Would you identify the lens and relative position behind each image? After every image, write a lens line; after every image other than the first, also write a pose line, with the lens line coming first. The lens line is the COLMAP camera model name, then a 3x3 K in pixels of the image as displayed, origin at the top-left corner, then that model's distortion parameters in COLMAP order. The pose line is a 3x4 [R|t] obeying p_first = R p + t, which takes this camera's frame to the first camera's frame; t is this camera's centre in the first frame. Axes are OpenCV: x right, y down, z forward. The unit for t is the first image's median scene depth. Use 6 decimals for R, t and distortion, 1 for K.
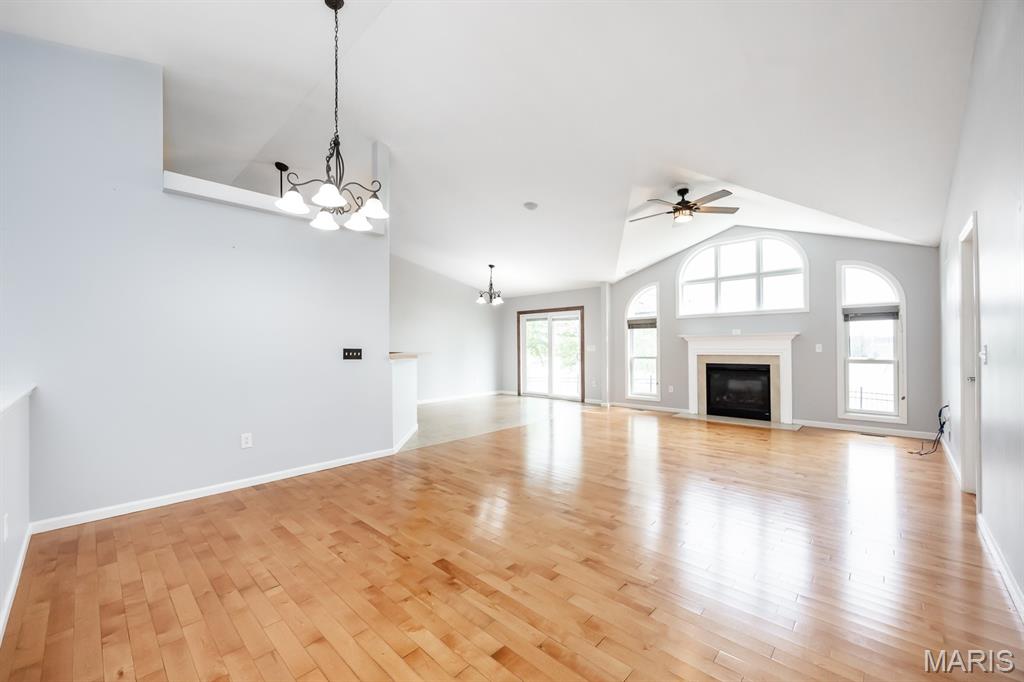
lens RADIAL K [[443.1, 0, 509.7], [0, 443.1, 342.1], [0, 0, 1]] dist [0.002355, 0.000598]
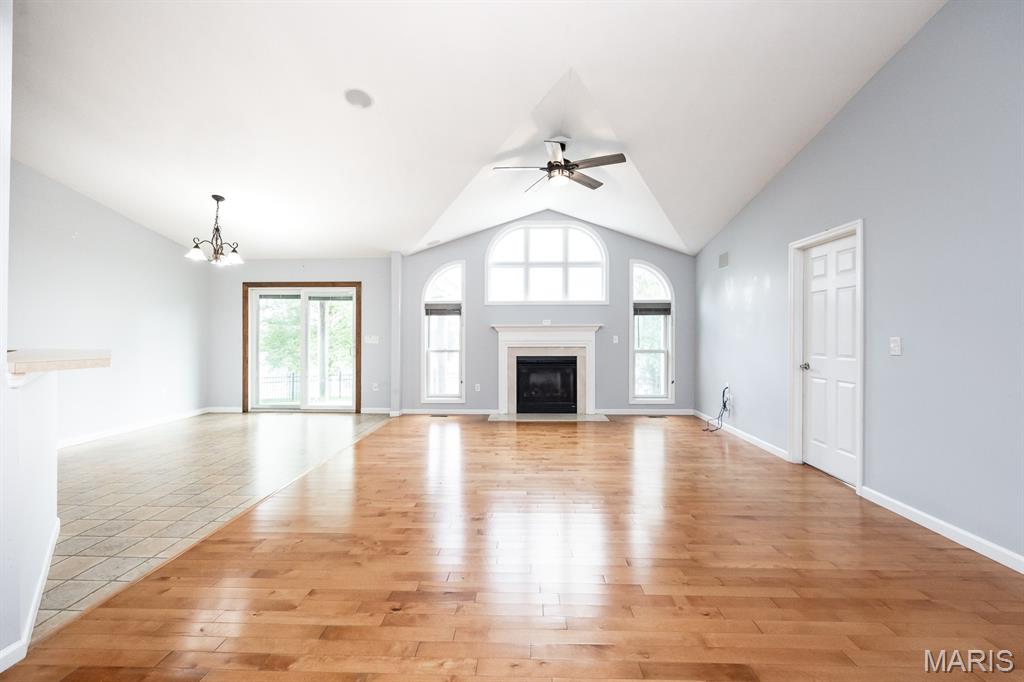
lens RADIAL K [[443.1, 0, 543.1], [0, 443.1, 334.5], [0, 0, 1]] dist [0.002355, 0.000598]
pose [[0.738606, 0.006700, 0.674104, -0.121861], [-0.010531, 0.999943, 0.001600, 0.001463], [-0.674055, -0.008281, 0.738635, 0.294427]]
